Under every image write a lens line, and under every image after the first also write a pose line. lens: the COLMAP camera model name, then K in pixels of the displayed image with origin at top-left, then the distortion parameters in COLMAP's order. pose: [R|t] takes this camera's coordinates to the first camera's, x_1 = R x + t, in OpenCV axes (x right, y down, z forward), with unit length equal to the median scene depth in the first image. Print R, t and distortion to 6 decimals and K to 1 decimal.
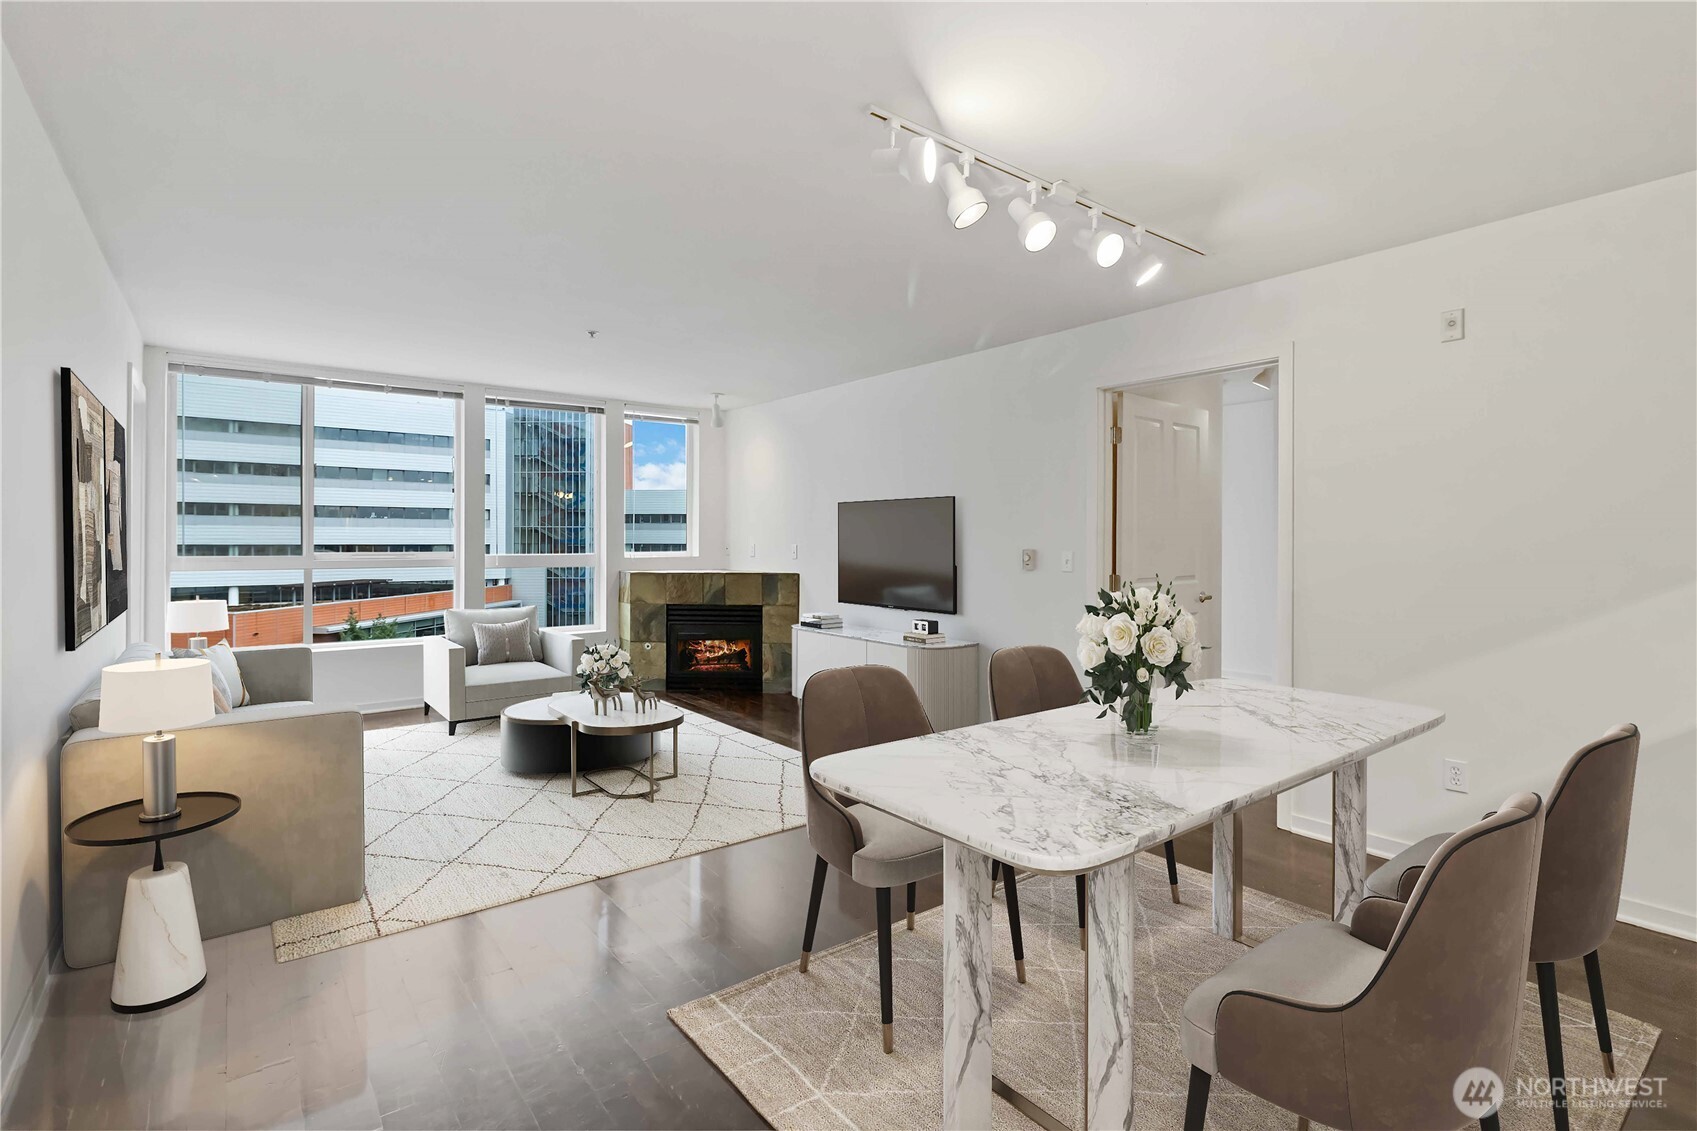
lens RADIAL K [[781.7, 0, 863.8], [0, 781.7, 542.1], [0, 0, 1]] dist [-0.003528, -0.003390]
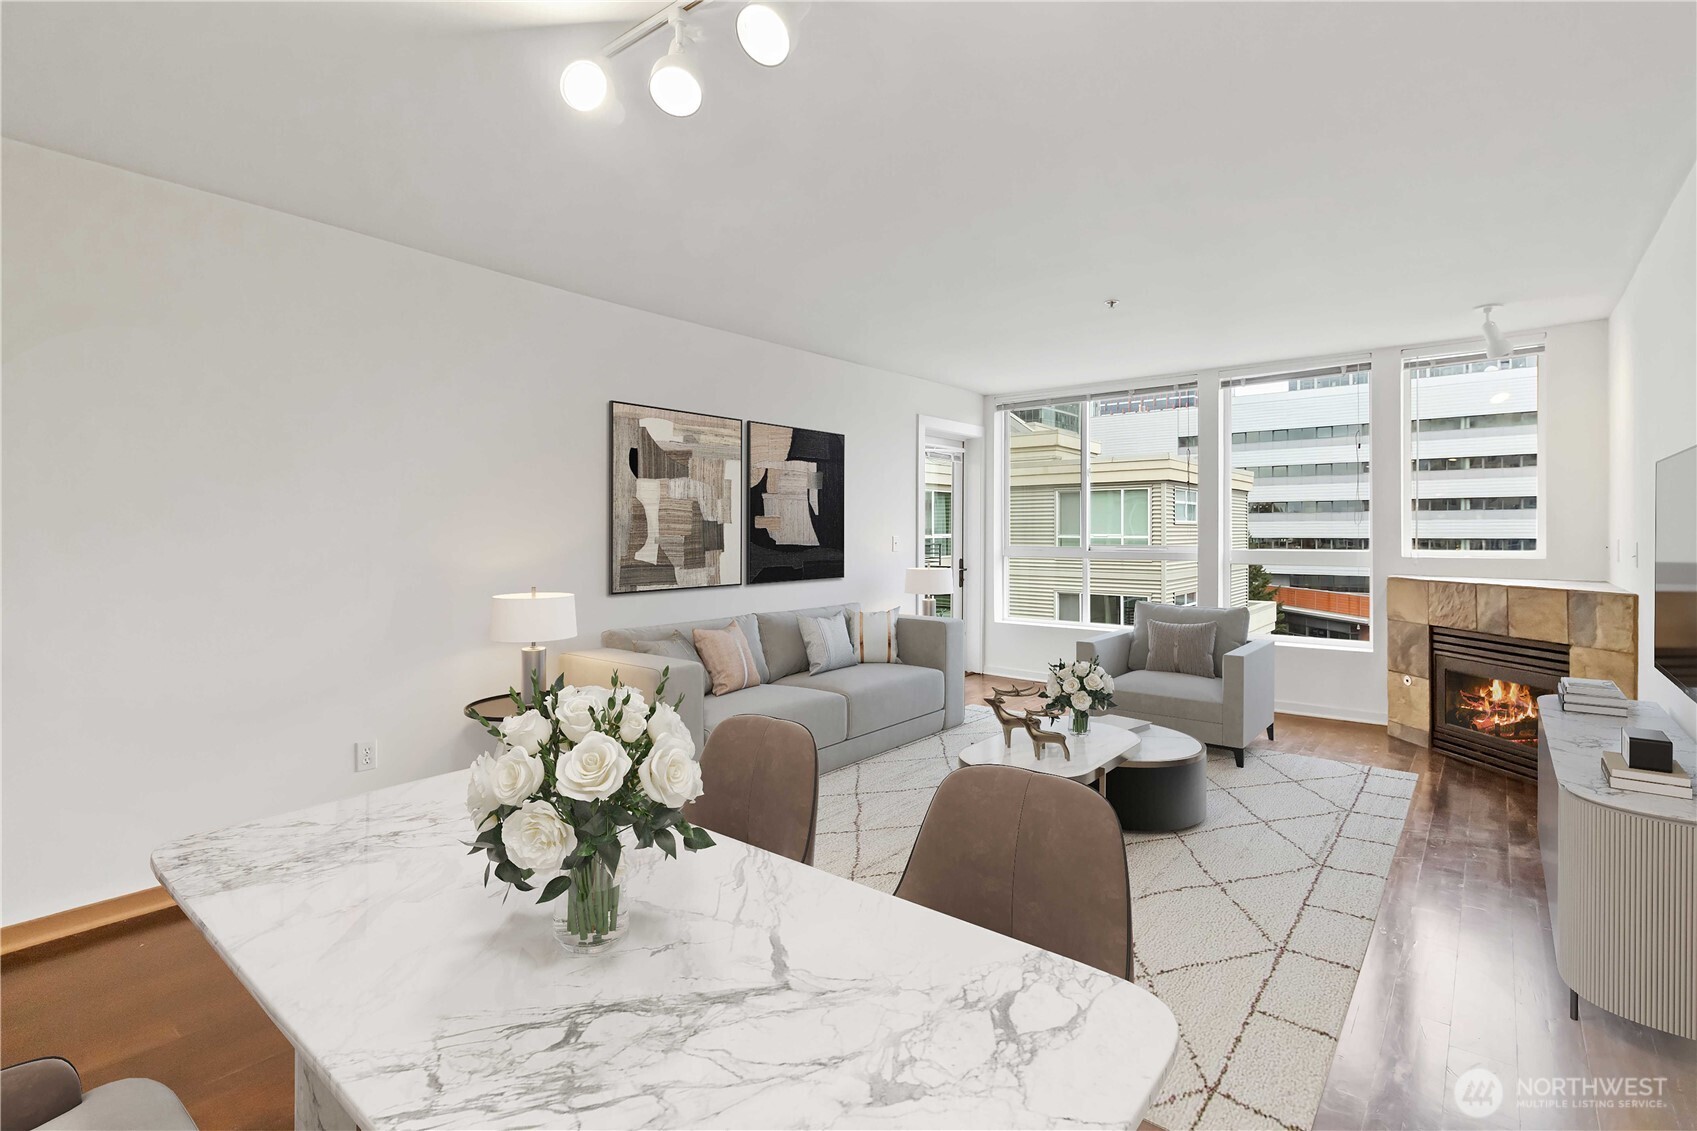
lens RADIAL K [[781.7, 0, 878.5], [0, 781.7, 523.4], [0, 0, 1]] dist [-0.003528, -0.003390]
pose [[0.227408, -0.014076, -0.973698, 0.115060], [-0.001317, 0.999890, -0.014762, -0.000131], [0.973799, 0.004640, 0.227364, 0.132784]]
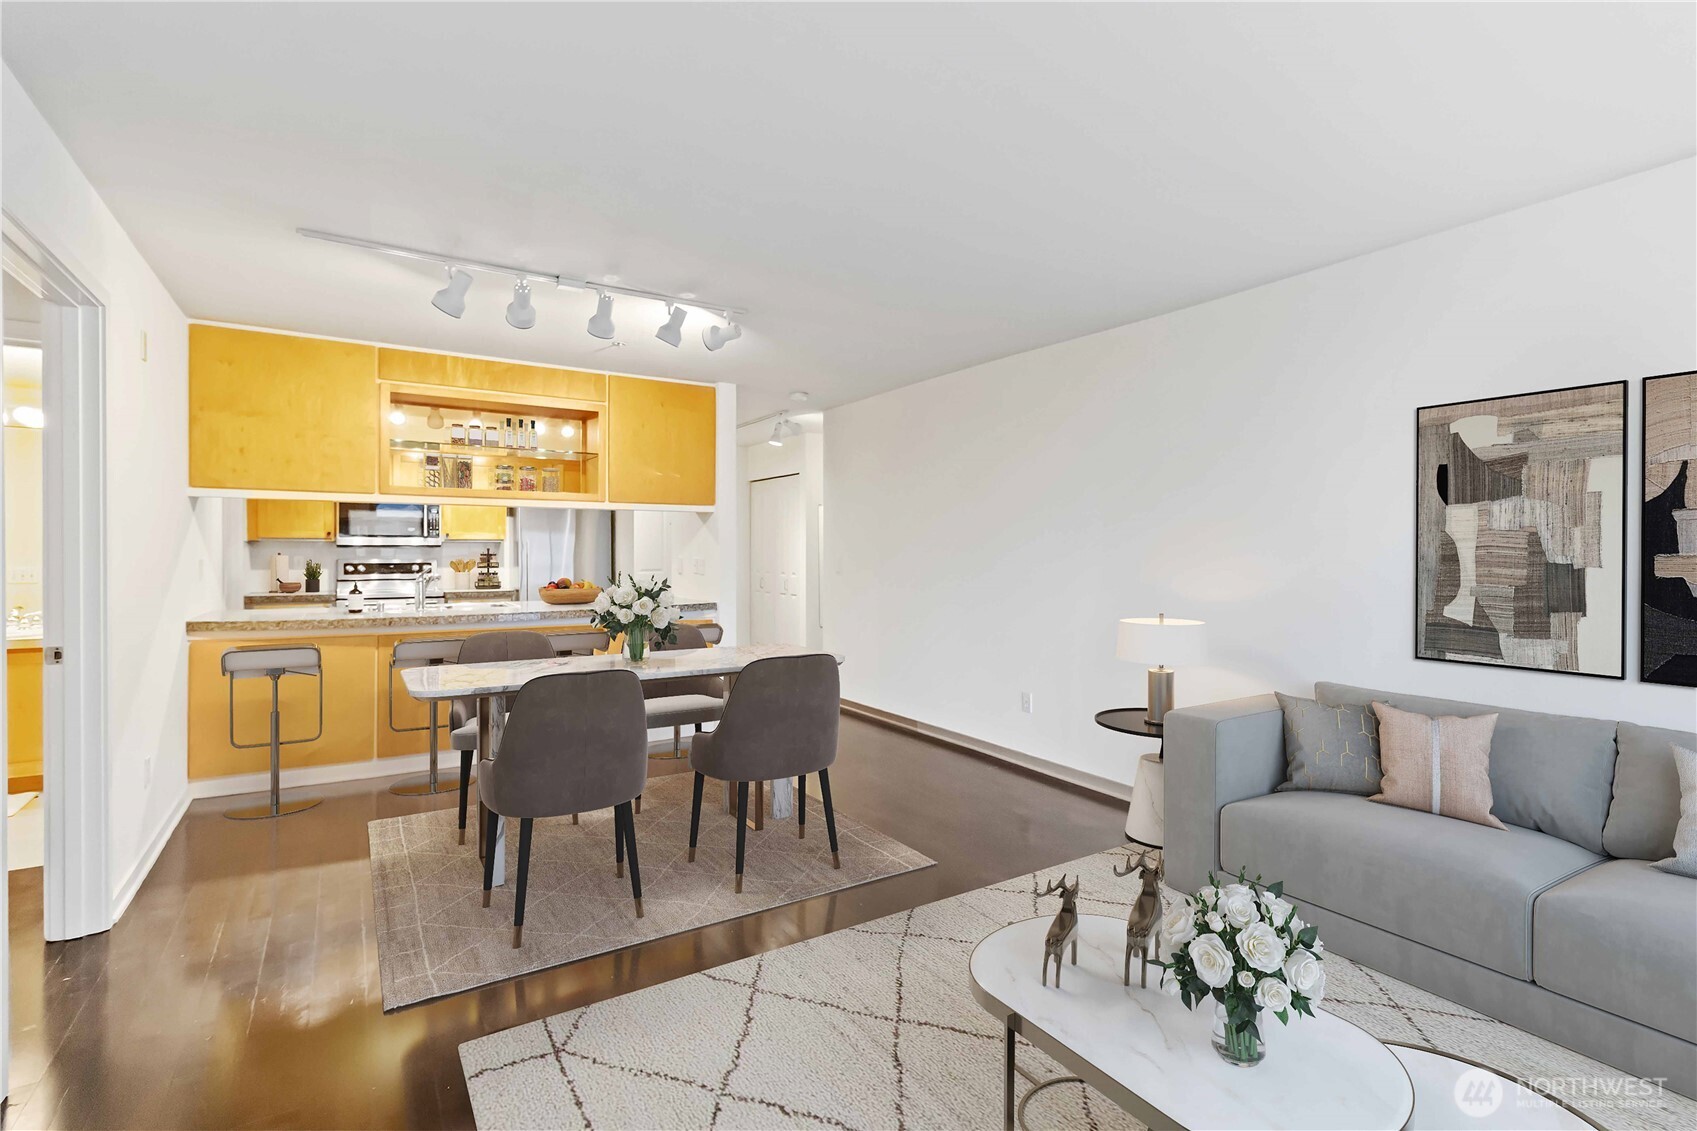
lens RADIAL K [[781.7, 0, 865.4], [0, 781.7, 565.6], [0, 0, 1]] dist [-0.003528, -0.003390]
pose [[-0.997098, -0.021807, 0.072937, -0.031277], [-0.021341, 0.999747, 0.007153, -0.002550], [-0.073074, 0.005576, -0.997311, 0.315408]]
